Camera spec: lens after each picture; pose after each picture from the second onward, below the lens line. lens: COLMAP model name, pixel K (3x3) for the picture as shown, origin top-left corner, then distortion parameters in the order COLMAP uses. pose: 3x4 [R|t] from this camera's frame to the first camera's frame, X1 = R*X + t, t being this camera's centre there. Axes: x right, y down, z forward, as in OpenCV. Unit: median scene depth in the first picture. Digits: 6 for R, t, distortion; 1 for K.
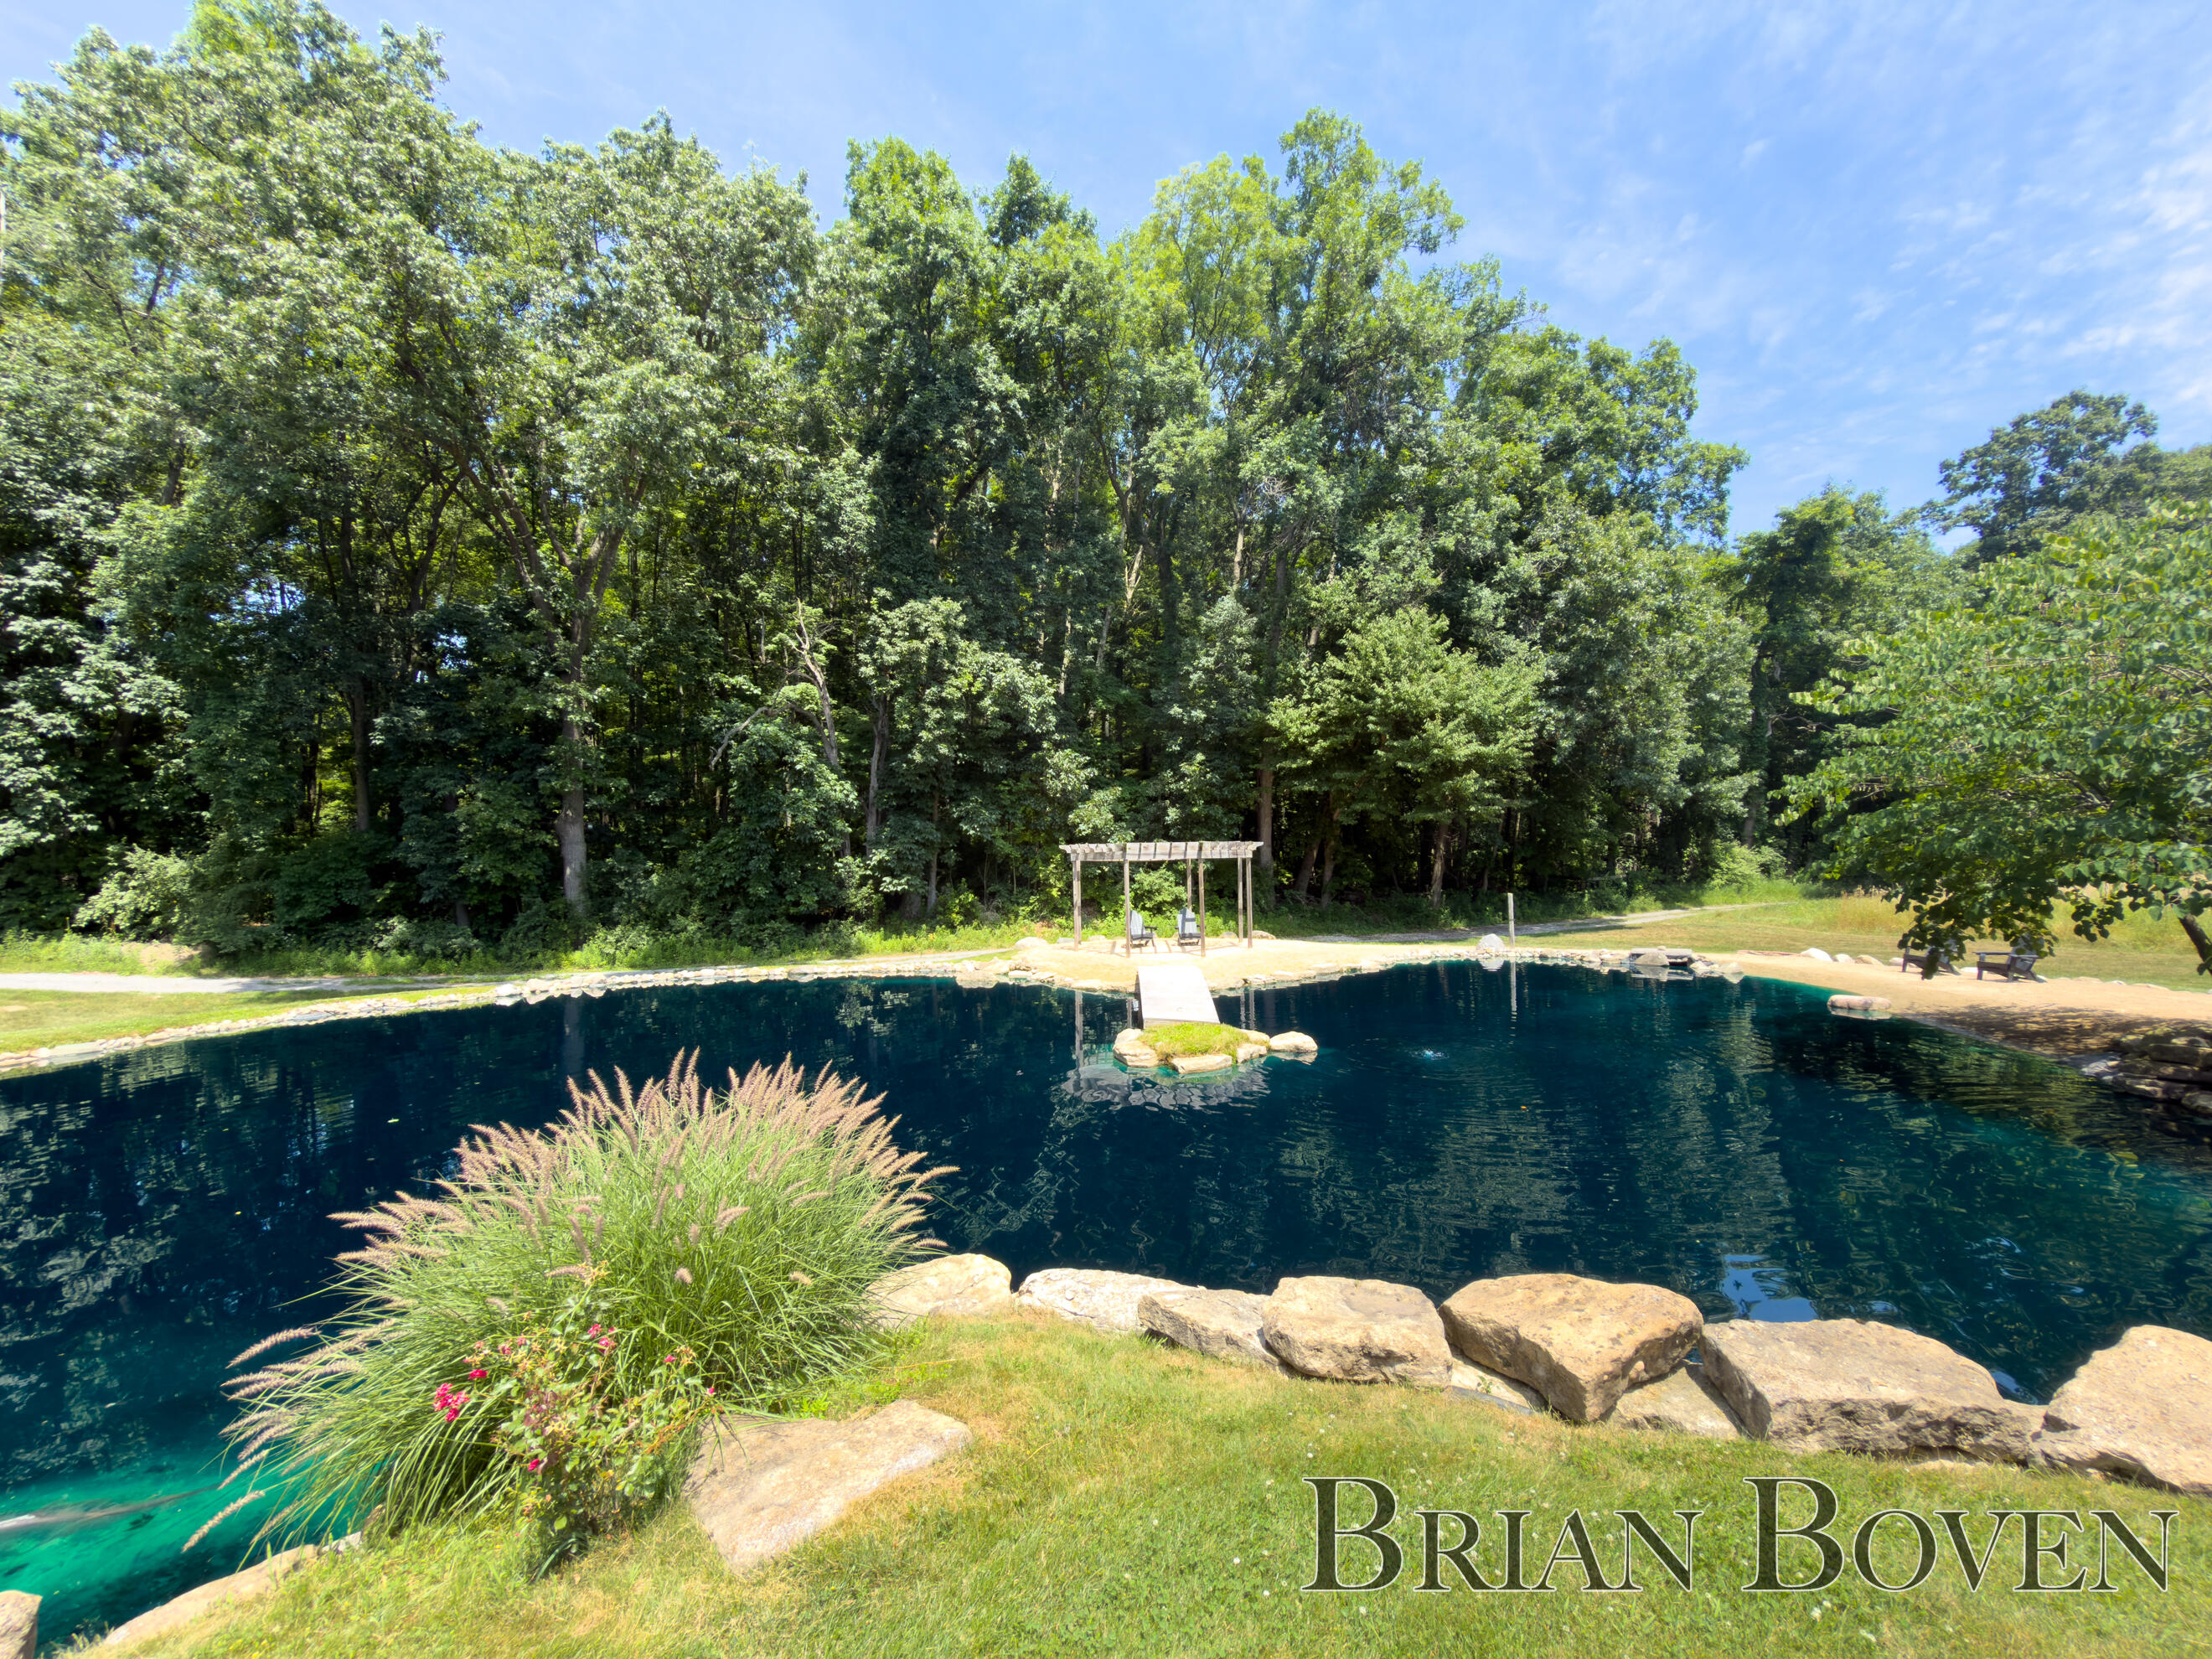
lens RADIAL K [[898.5, 0, 1106.0], [0, 898.5, 829.5], [0, 0, 1]] dist [0.000969, 0.000019]
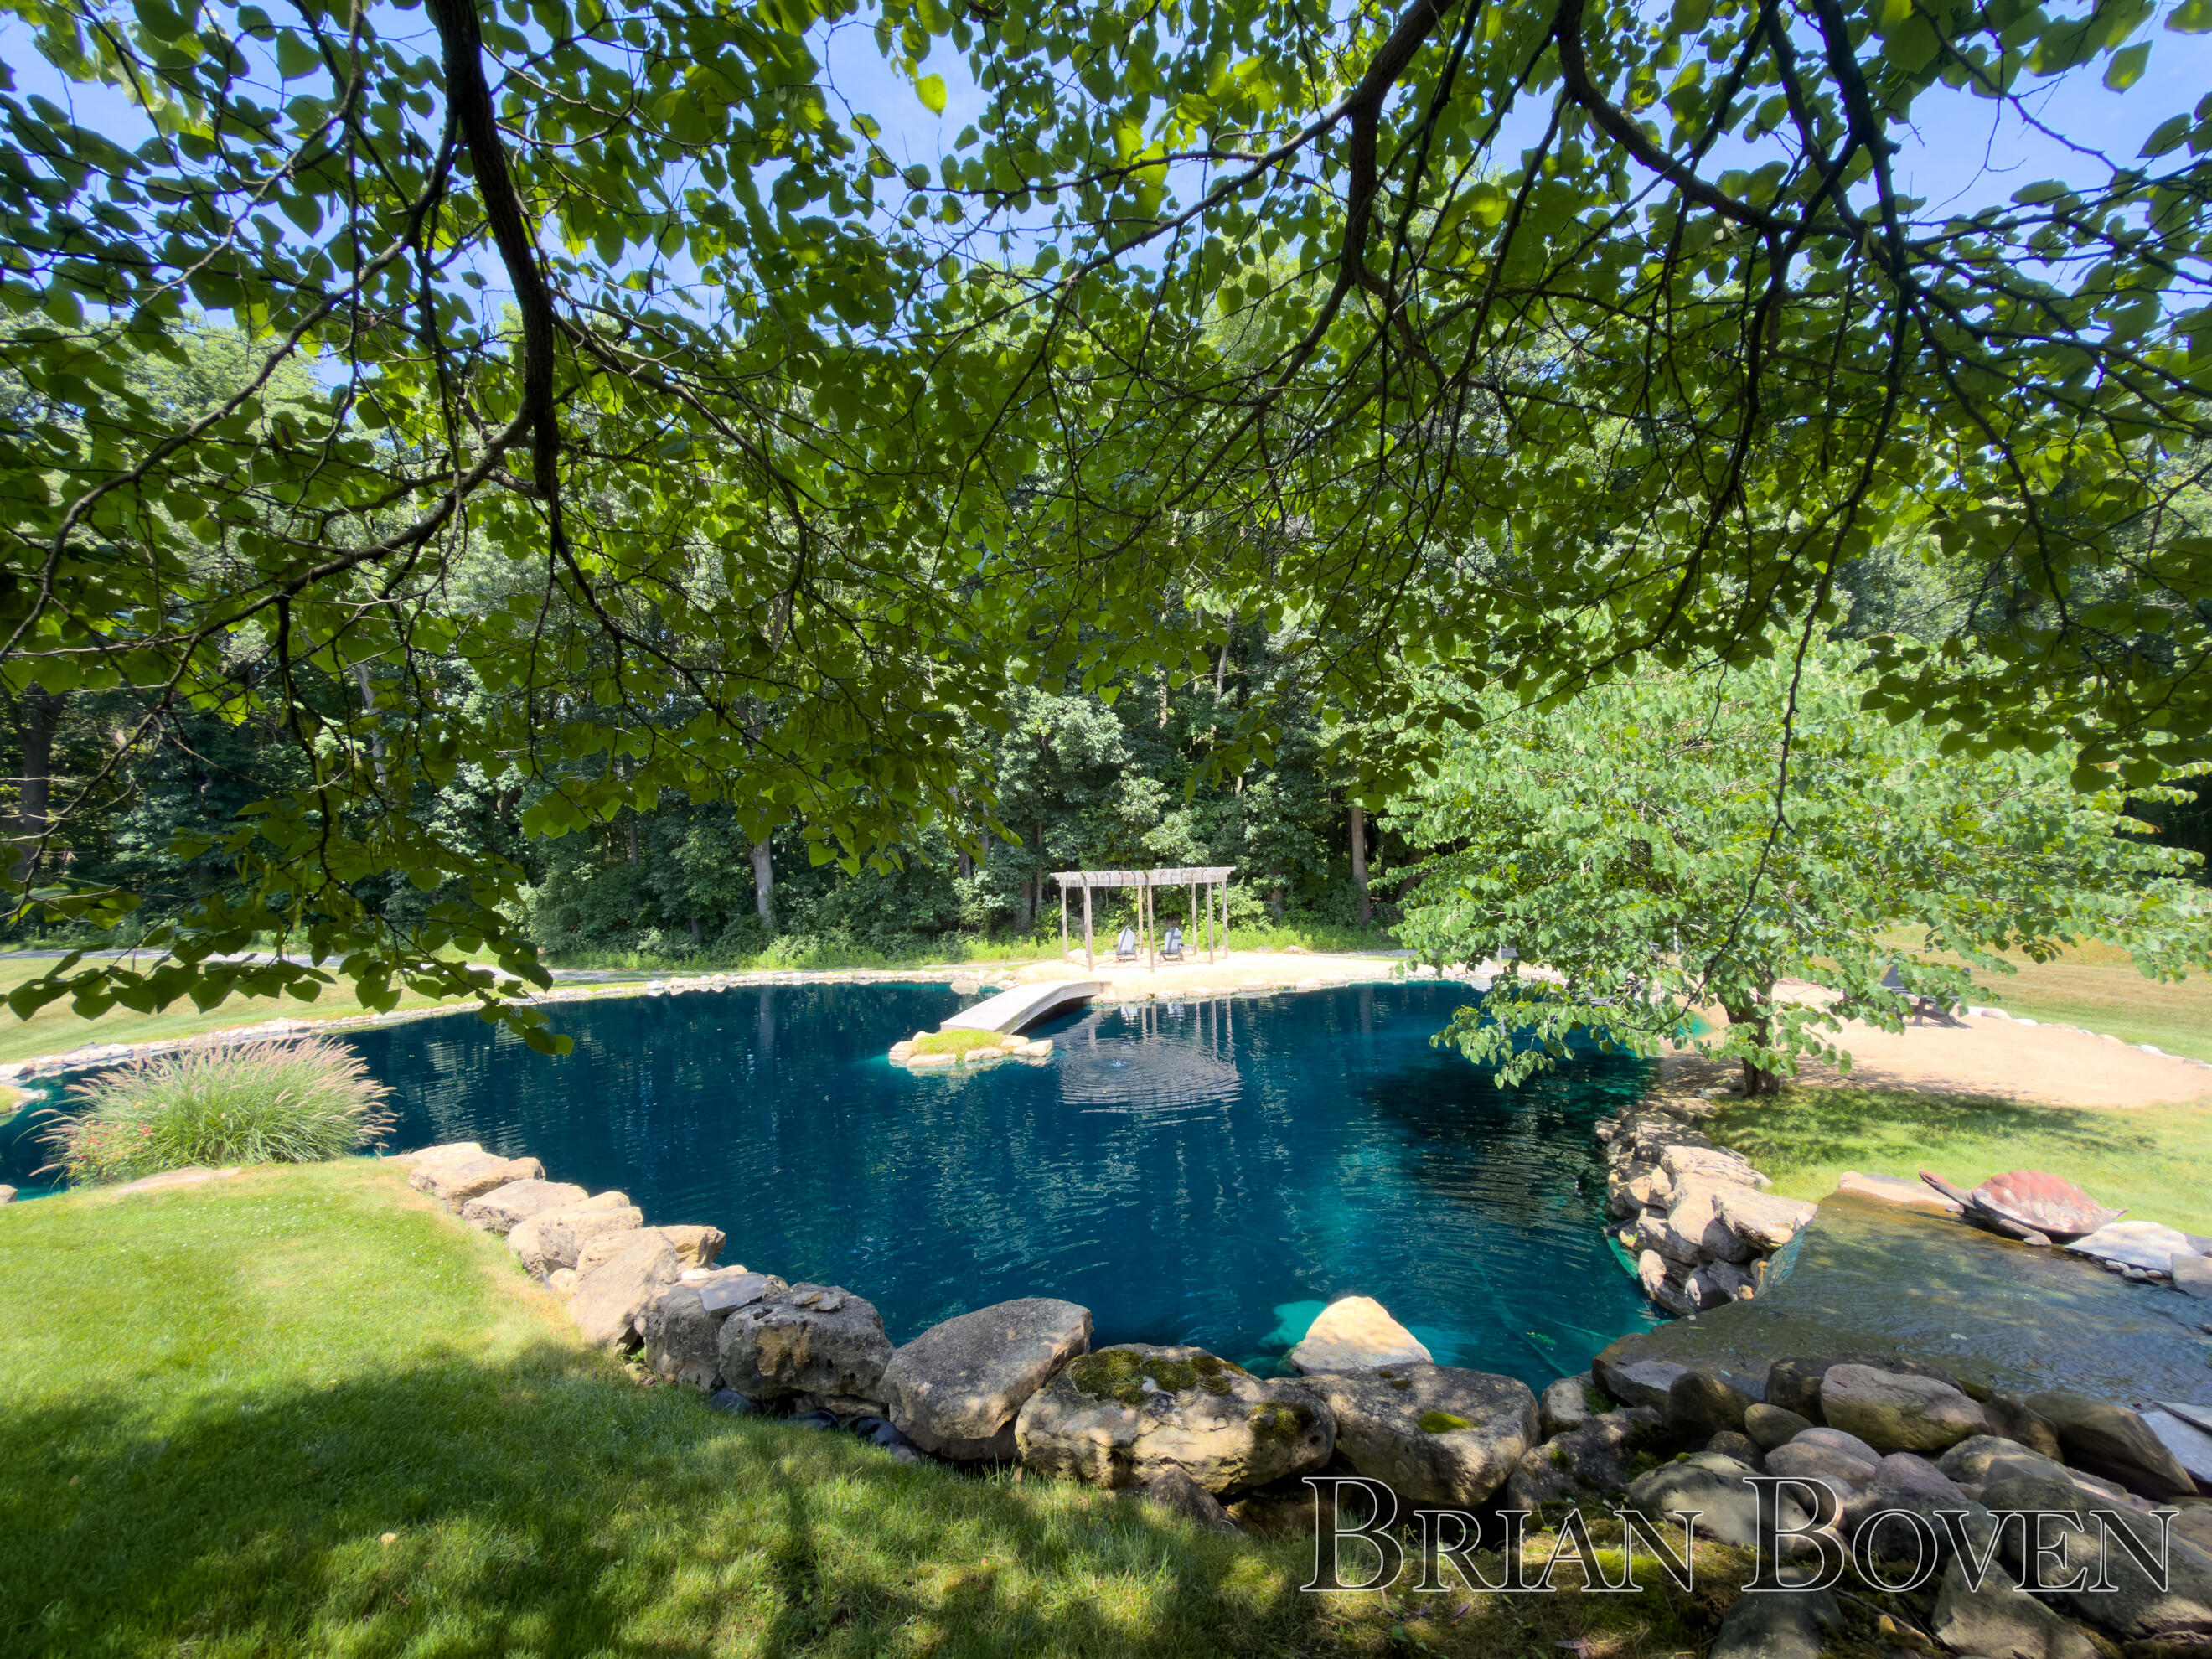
lens RADIAL K [[898.5, 0, 1106.0], [0, 898.5, 829.5], [0, 0, 1]] dist [0.000969, 0.000019]
pose [[0.939982, -0.029530, -0.339943, 0.316971], [0.030802, 0.999524, -0.001655, -0.027340], [0.339830, -0.008915, 0.940445, -0.055462]]
